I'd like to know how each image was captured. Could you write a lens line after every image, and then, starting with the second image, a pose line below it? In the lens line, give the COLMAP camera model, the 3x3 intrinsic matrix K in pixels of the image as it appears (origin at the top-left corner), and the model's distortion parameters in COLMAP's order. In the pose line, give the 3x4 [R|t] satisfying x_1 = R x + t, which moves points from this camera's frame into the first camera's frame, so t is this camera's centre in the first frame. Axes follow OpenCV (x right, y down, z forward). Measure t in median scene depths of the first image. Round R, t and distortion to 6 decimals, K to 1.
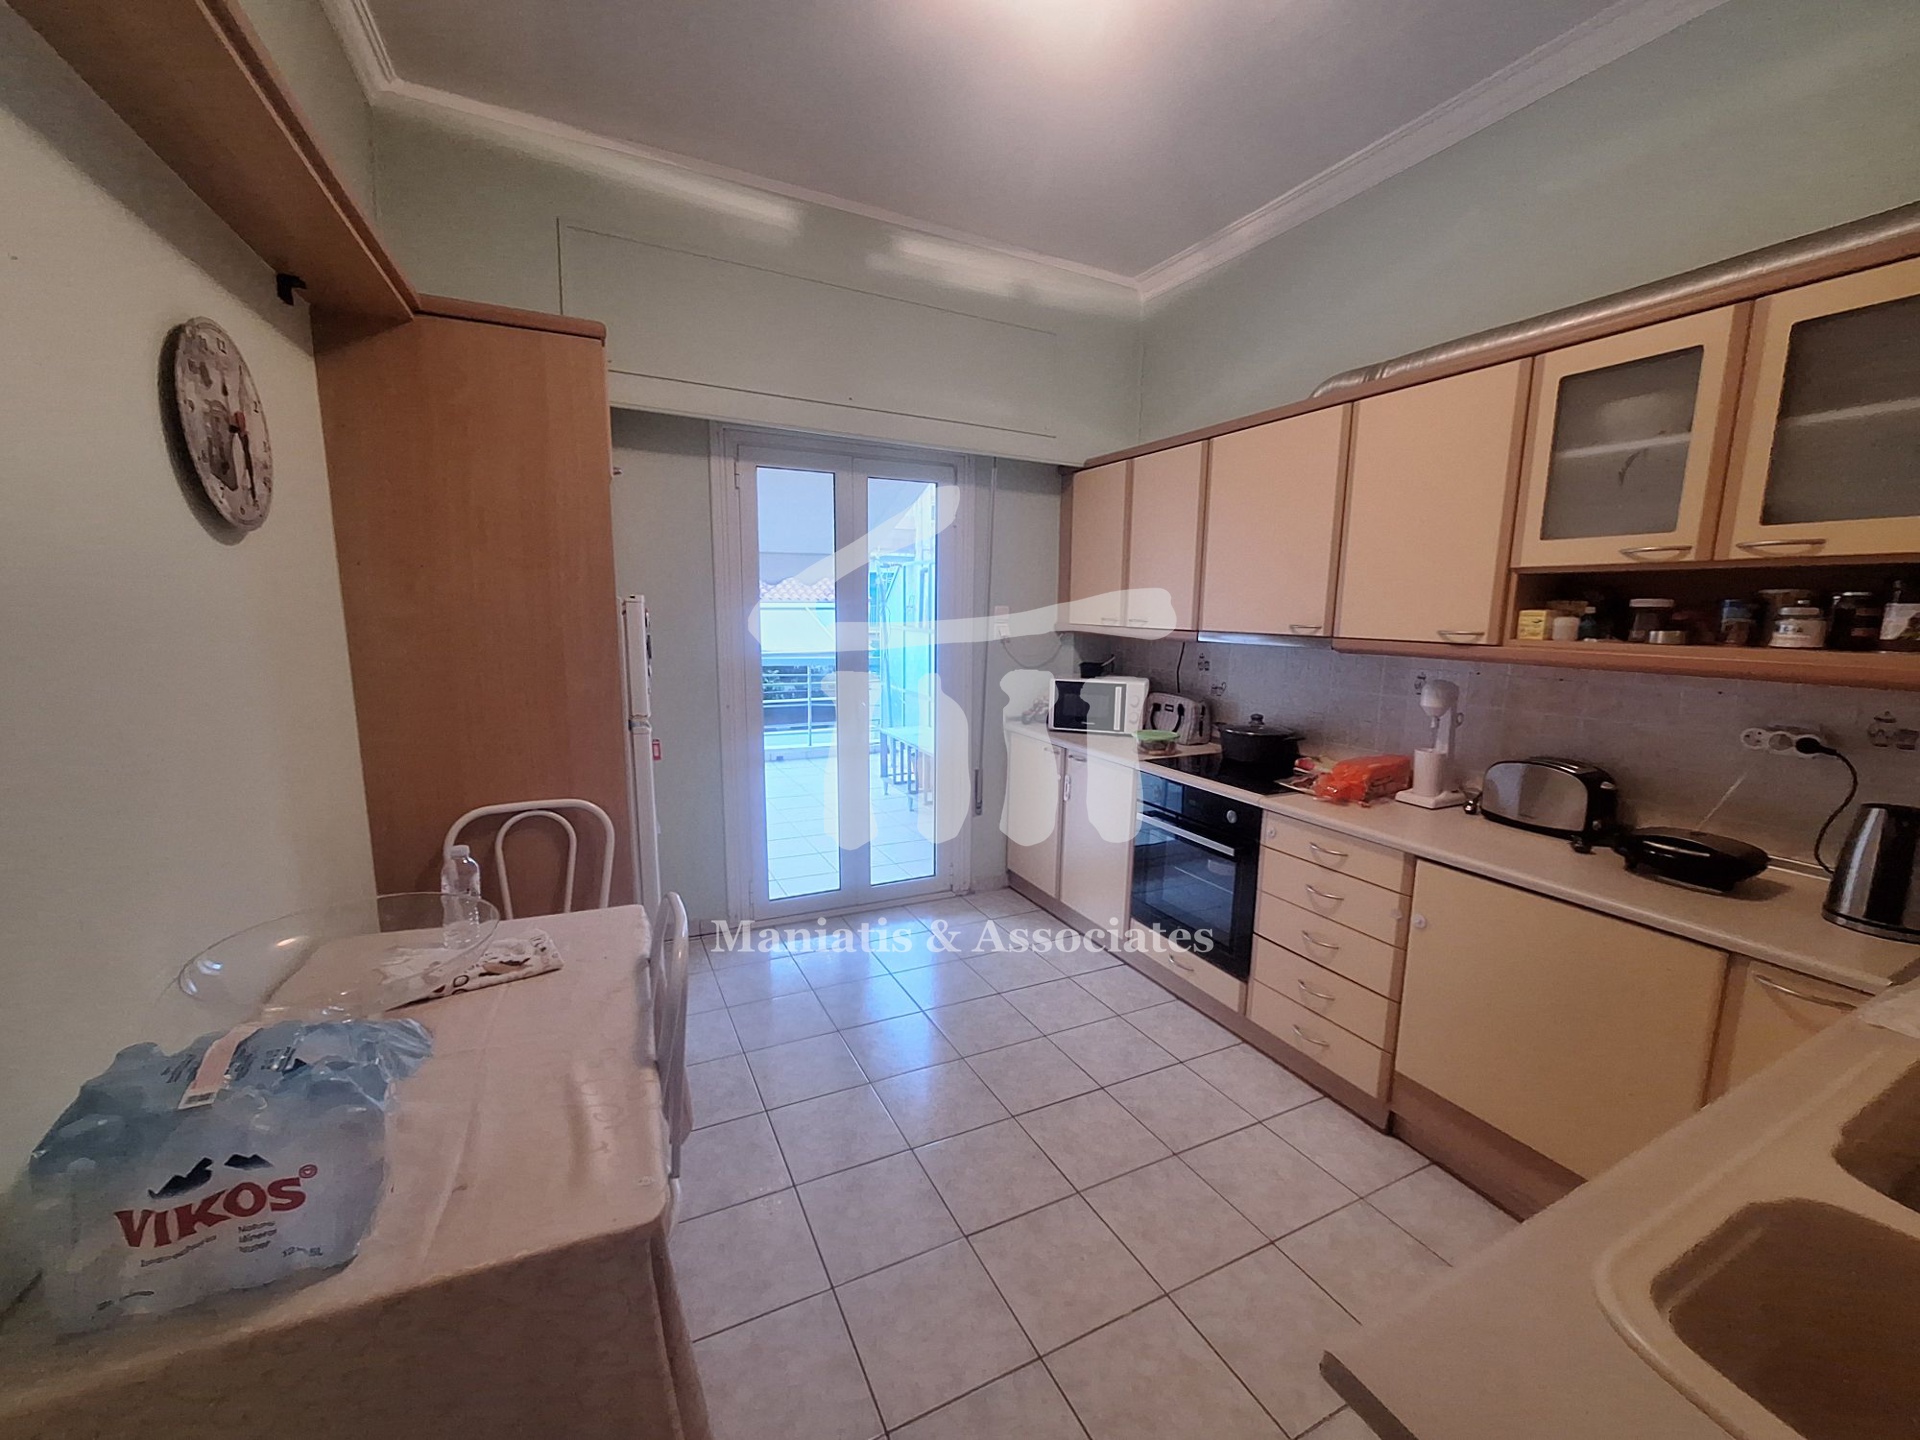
lens RADIAL K [[759.4, 0, 959.2], [0, 759.4, 729.3], [0, 0, 1]] dist [0.000796, 0.000062]
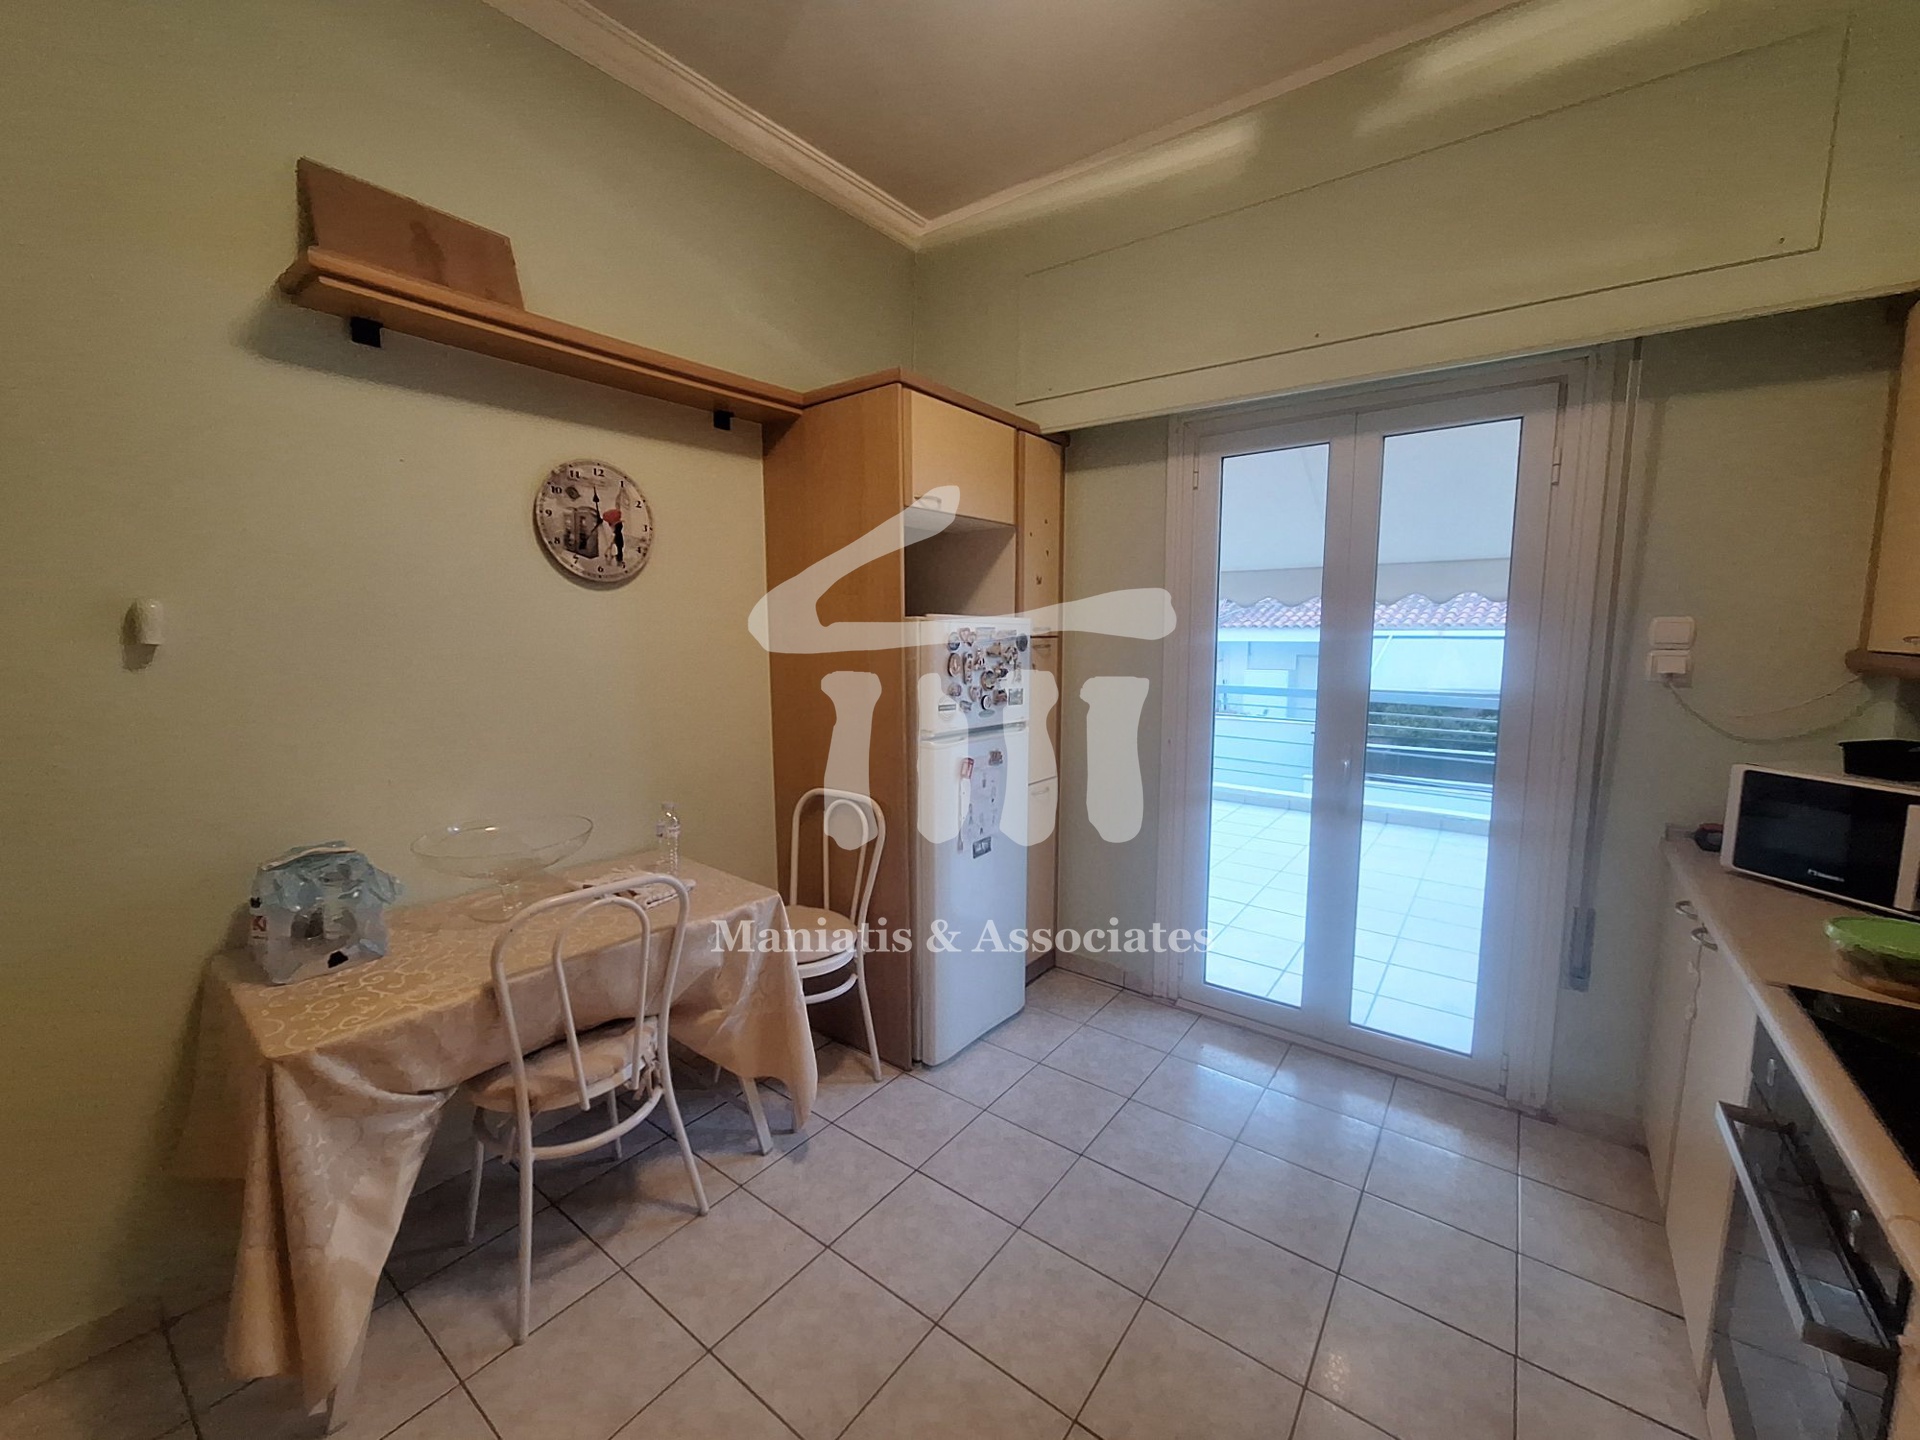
lens RADIAL K [[762.4, 0, 960.0], [0, 762.4, 720.0], [0, 0, 1]] dist [0.000068, -0.000001]
pose [[0.450896, 0.092704, -0.887749, 0.388244], [-0.134813, 0.990255, 0.034936, -0.055170], [0.882337, 0.103928, 0.459000, 0.414224]]
